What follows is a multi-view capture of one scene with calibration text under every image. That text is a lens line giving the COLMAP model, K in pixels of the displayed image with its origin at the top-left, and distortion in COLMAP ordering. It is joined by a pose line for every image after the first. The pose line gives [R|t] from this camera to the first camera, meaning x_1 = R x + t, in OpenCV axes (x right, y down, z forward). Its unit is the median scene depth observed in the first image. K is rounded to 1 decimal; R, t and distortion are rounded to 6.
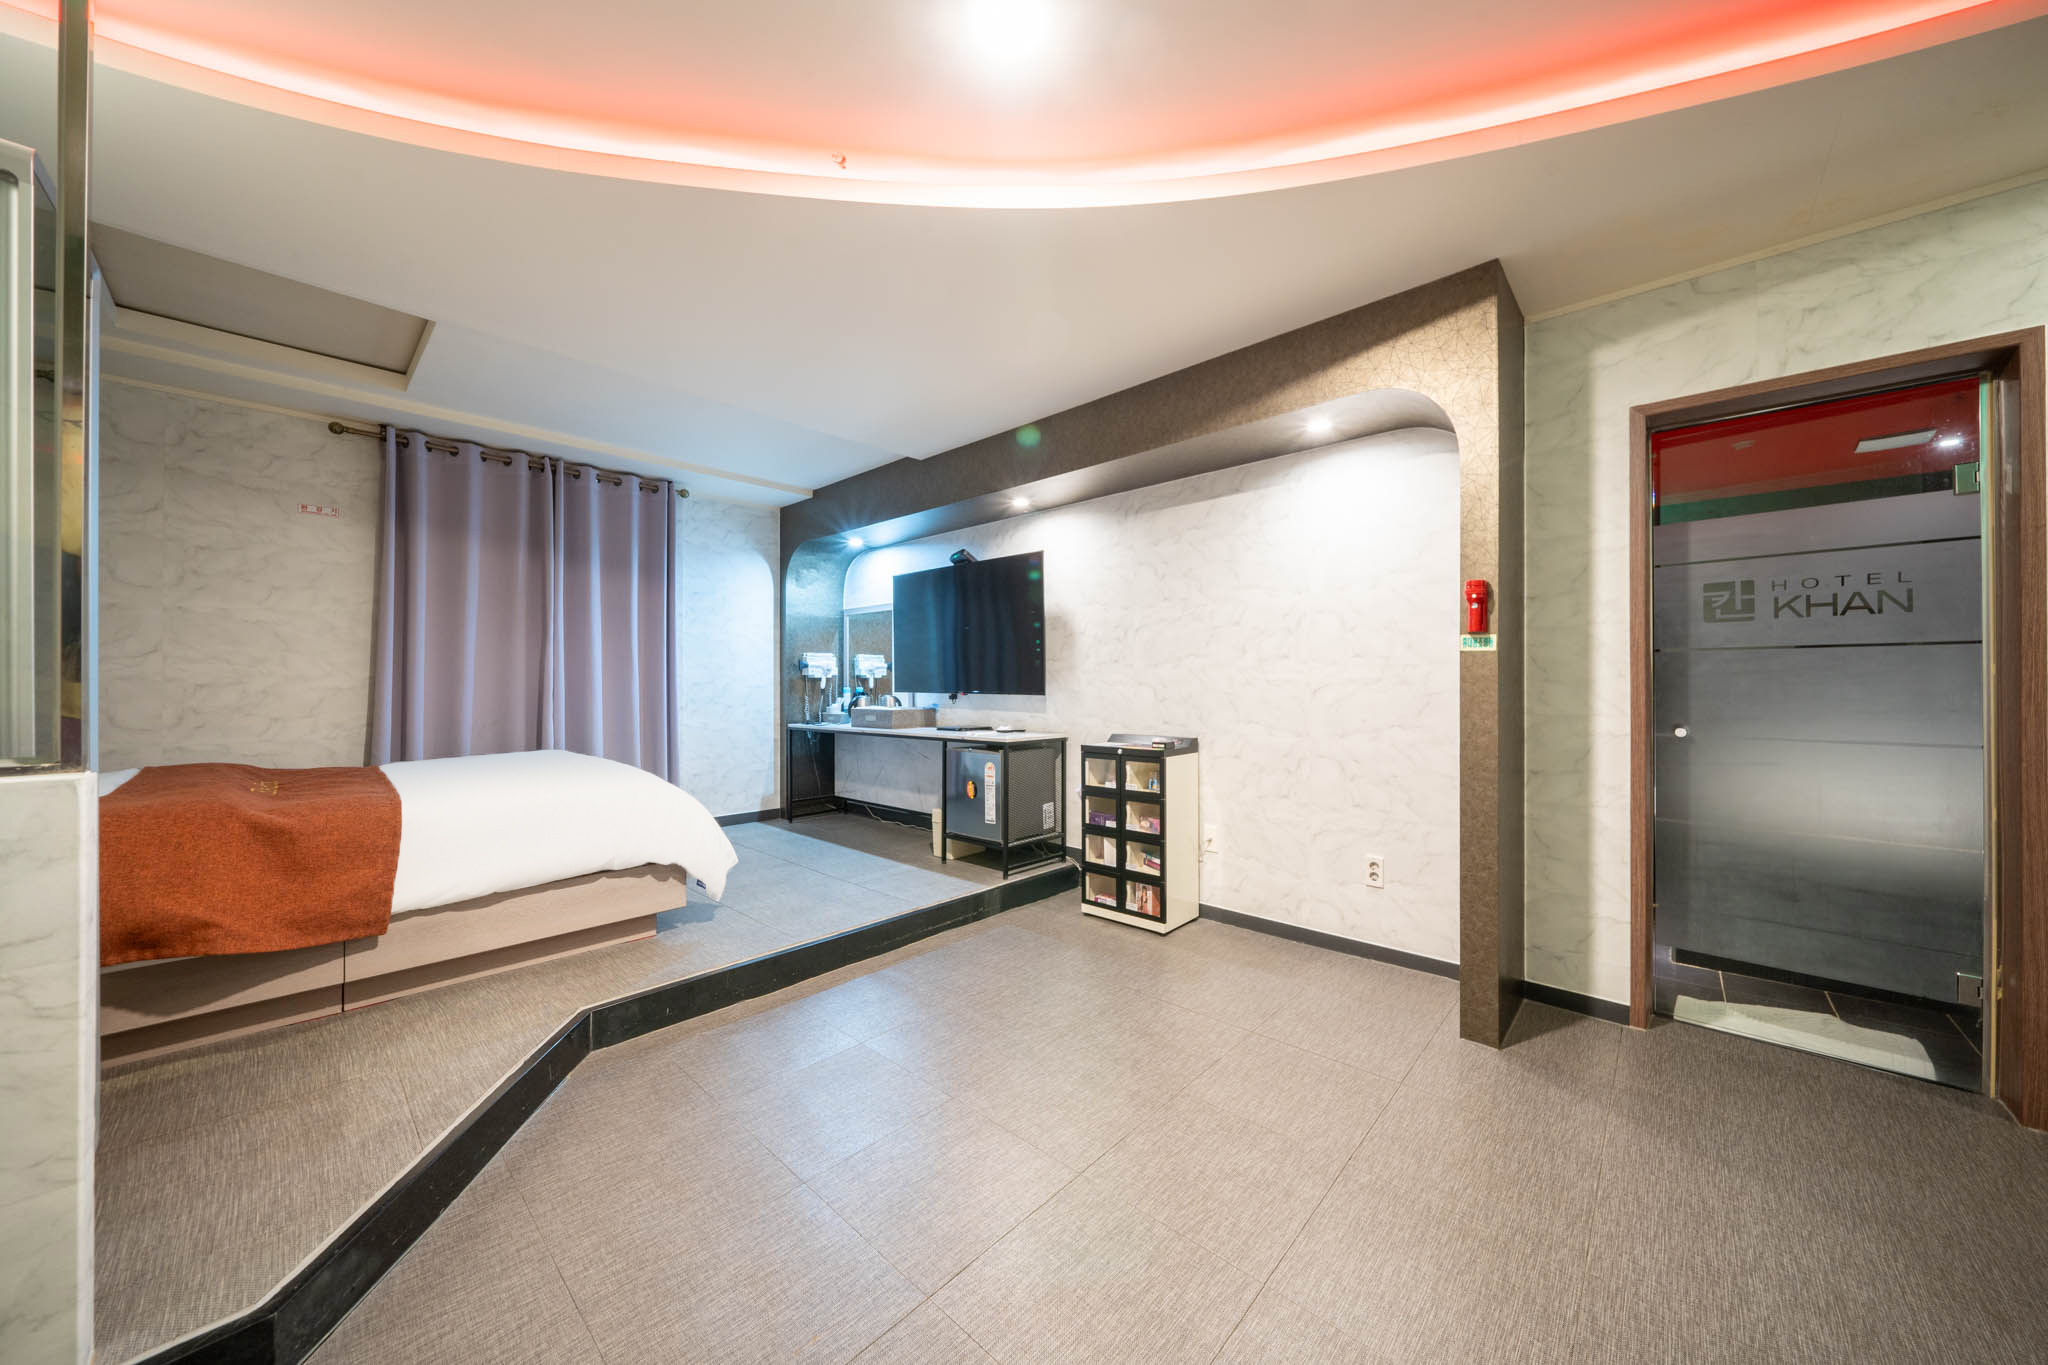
lens RADIAL K [[702.5, 0, 1036.3], [0, 702.5, 681.9], [0, 0, 1]] dist [-0.002743, -0.000188]
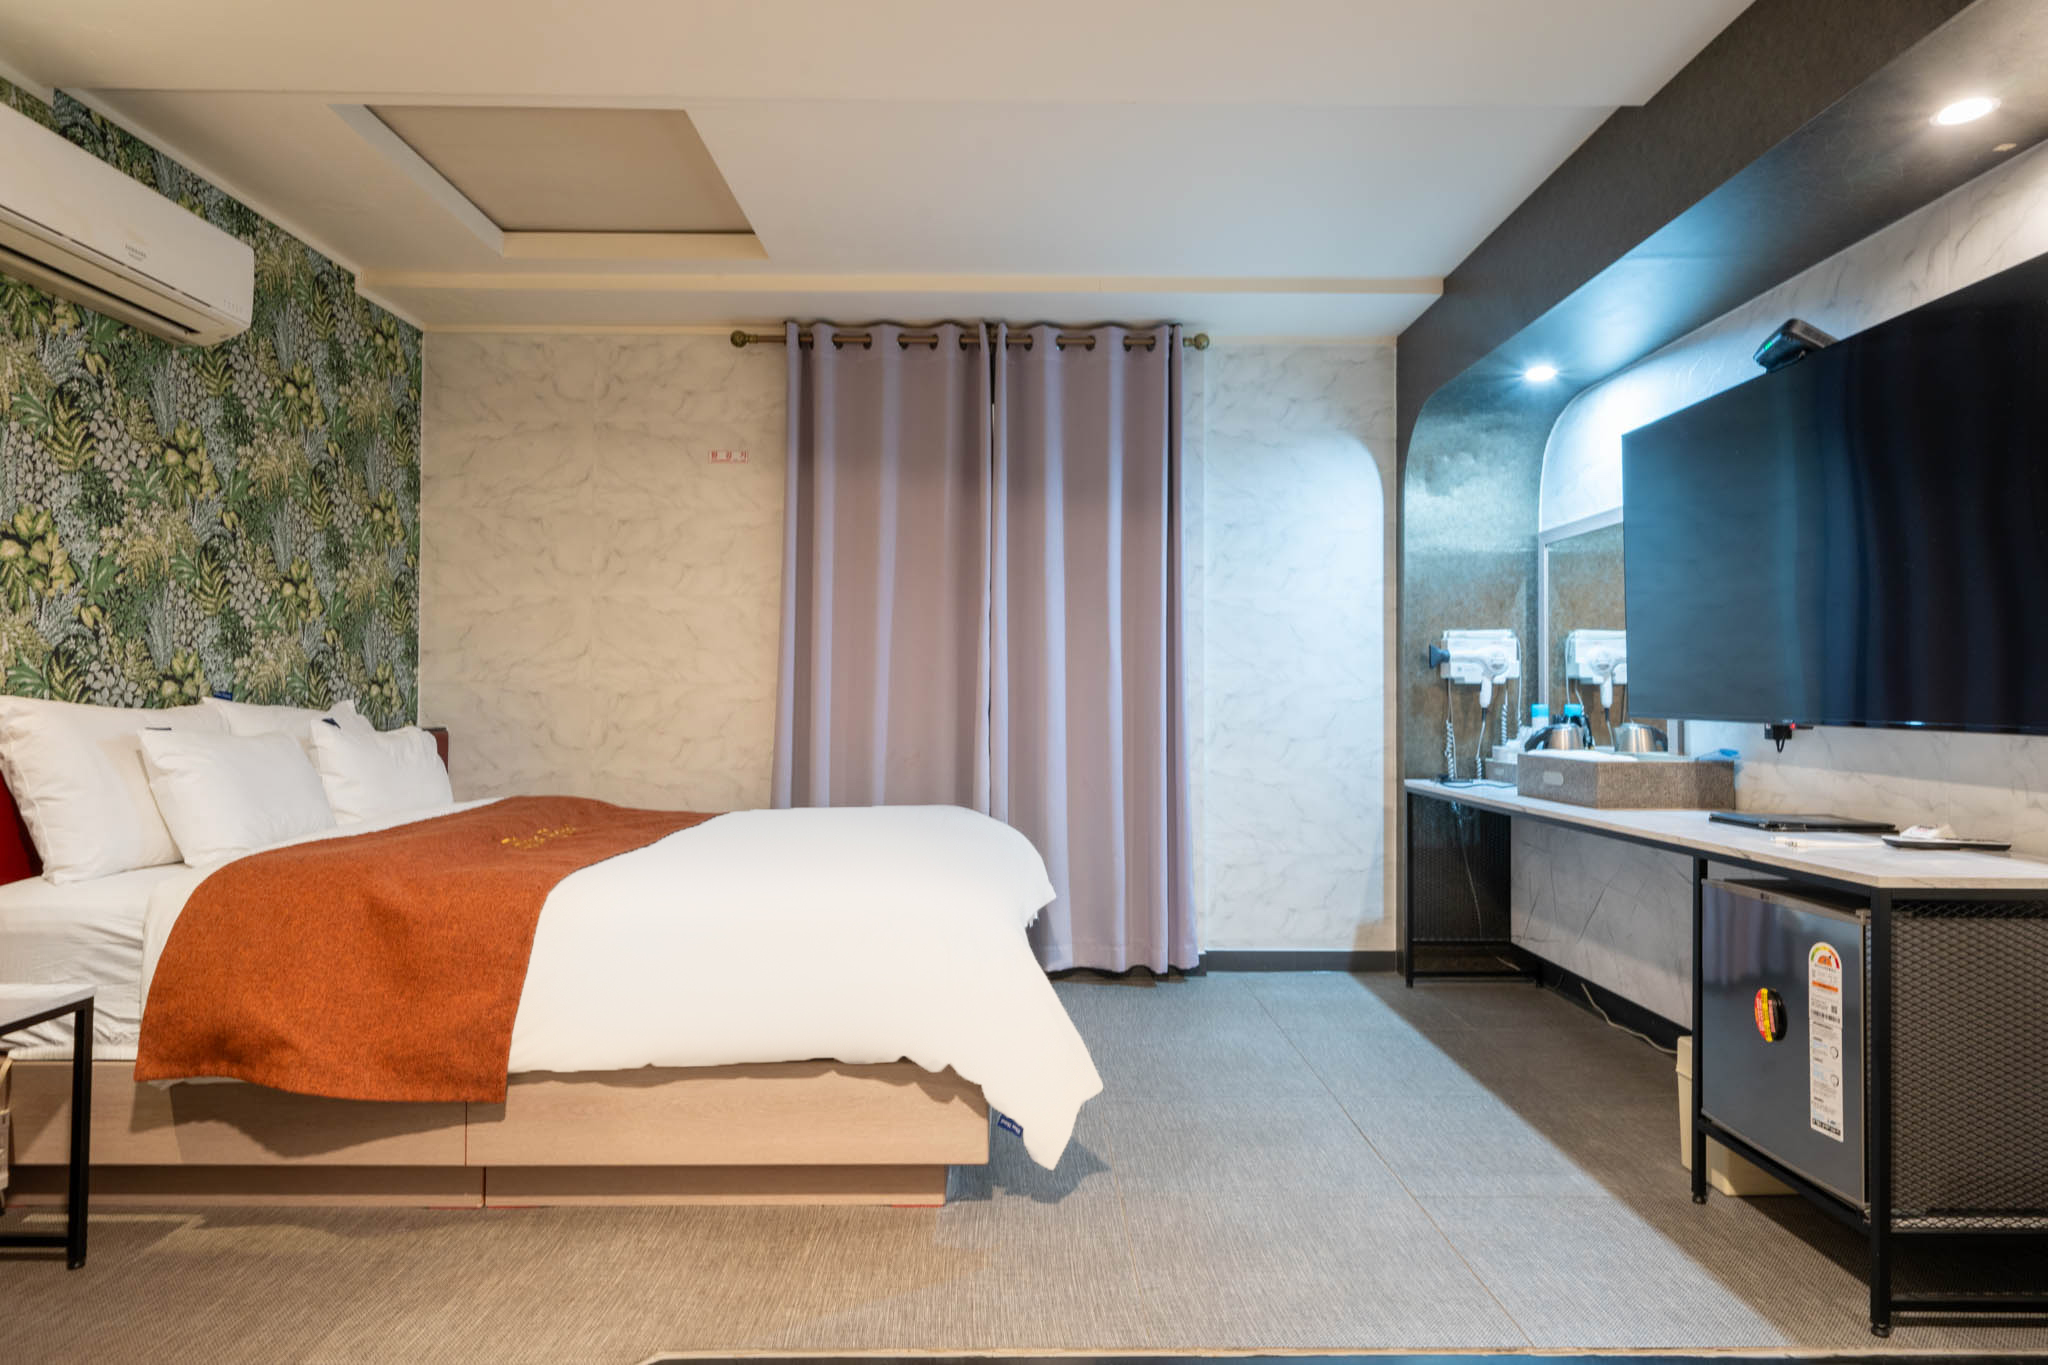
lens RADIAL K [[1161.5, 0, 1034.3], [0, 1161.5, 685.0], [0, 0, 1]] dist [0.005430, -0.003187]
pose [[0.685059, -0.003287, -0.728480, 0.069811], [-0.002120, 0.999977, -0.006506, 0.001066], [0.728484, 0.006001, 0.685036, 0.351883]]
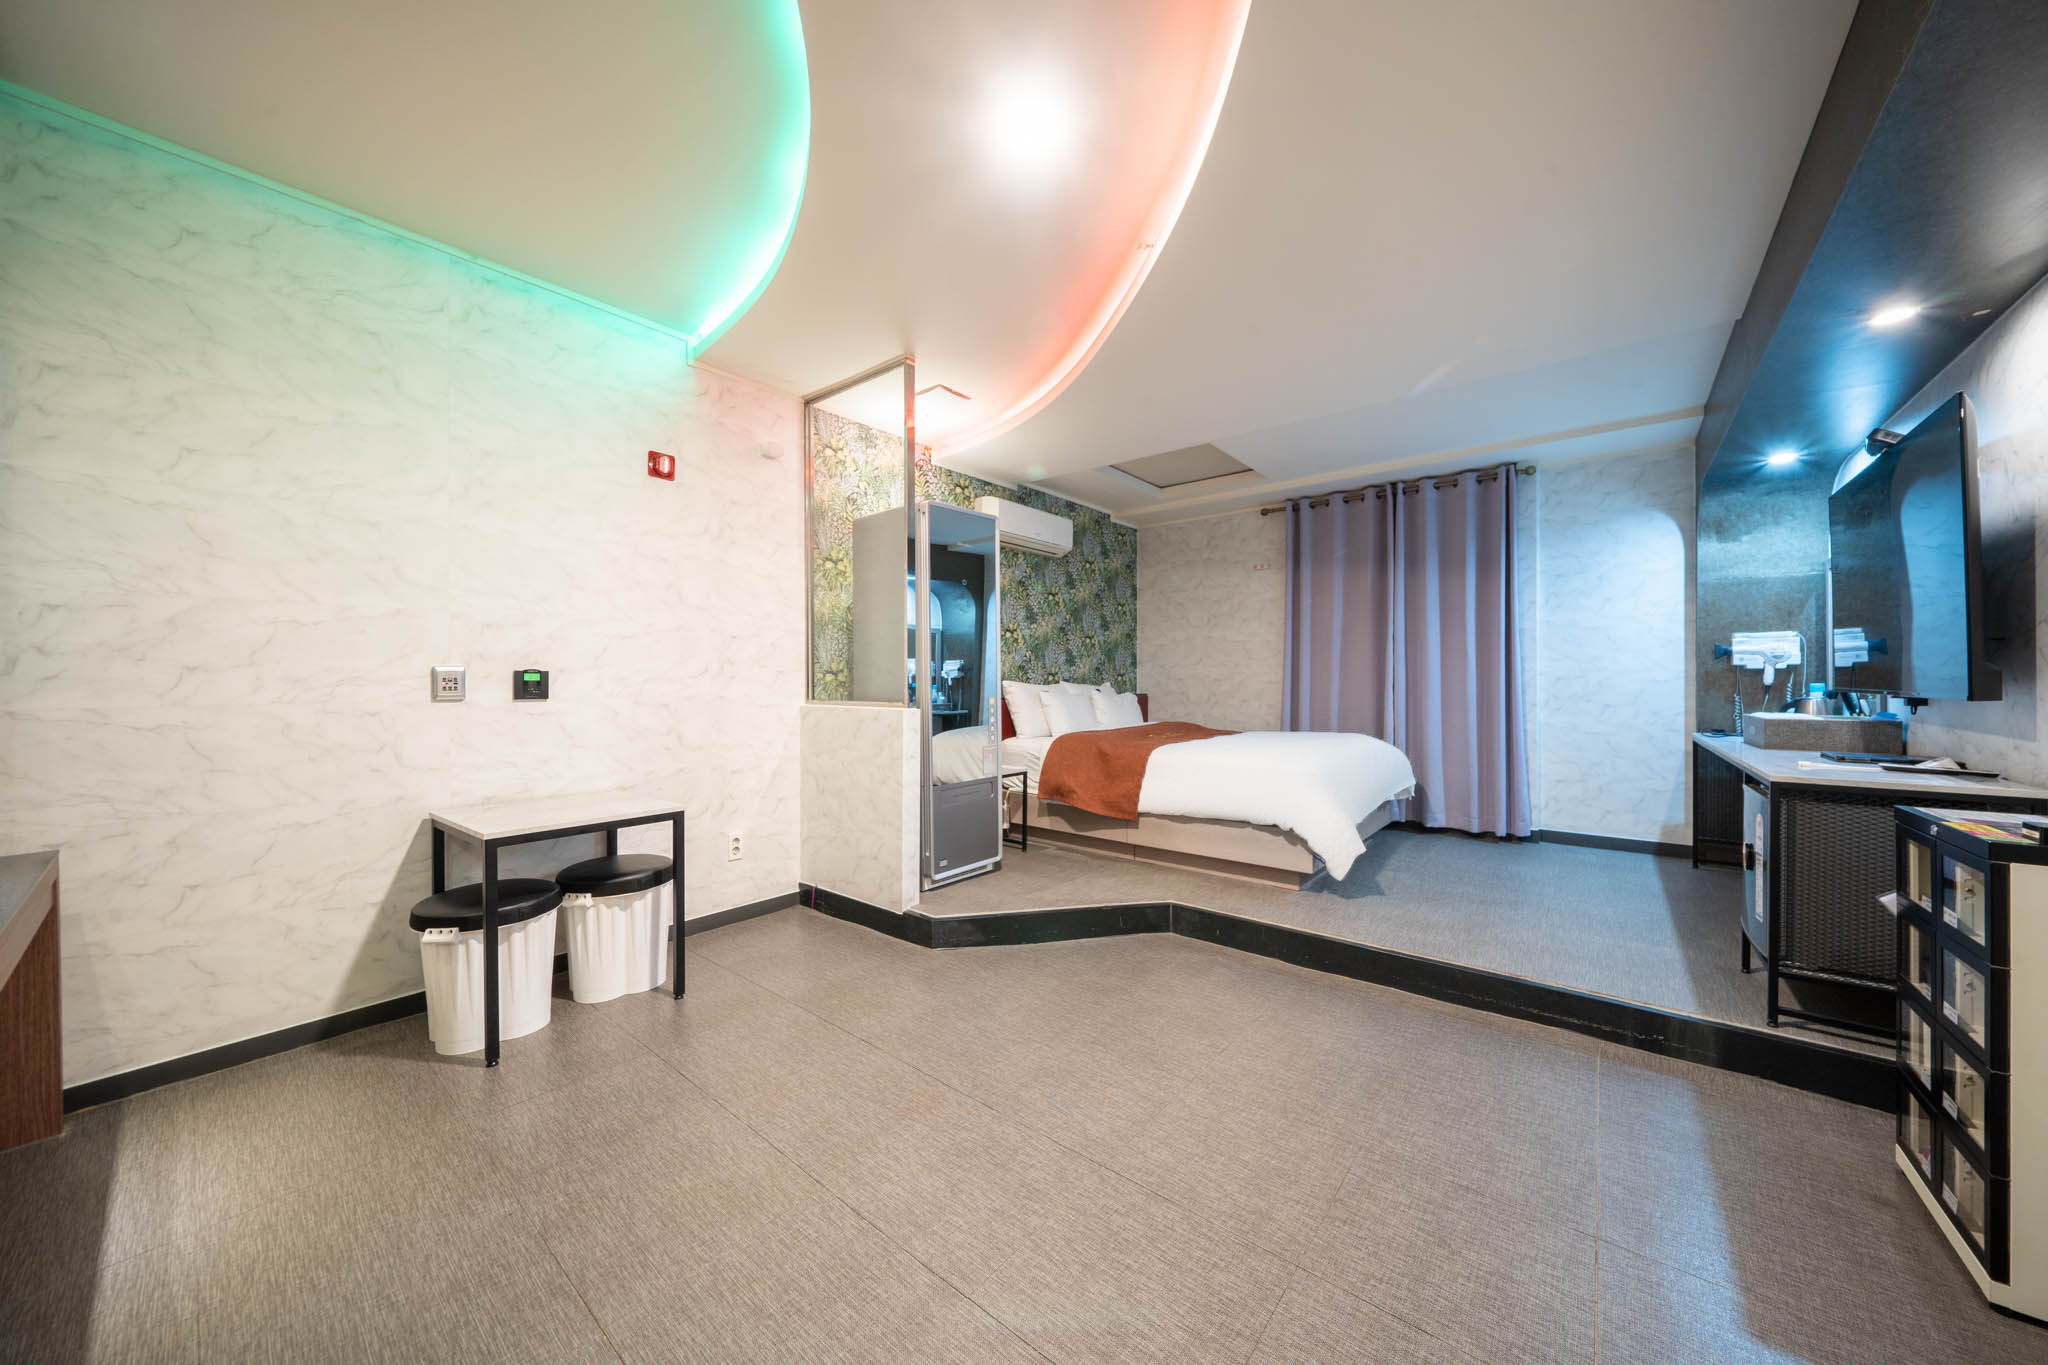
lens RADIAL K [[702.5, 0, 1036.3], [0, 702.5, 681.9], [0, 0, 1]] dist [-0.002743, -0.000188]
pose [[0.060157, 0.002856, -0.998185, 0.441566], [0.004058, 0.999987, 0.003105, 0.002512], [0.998181, -0.004237, 0.060145, 0.354544]]
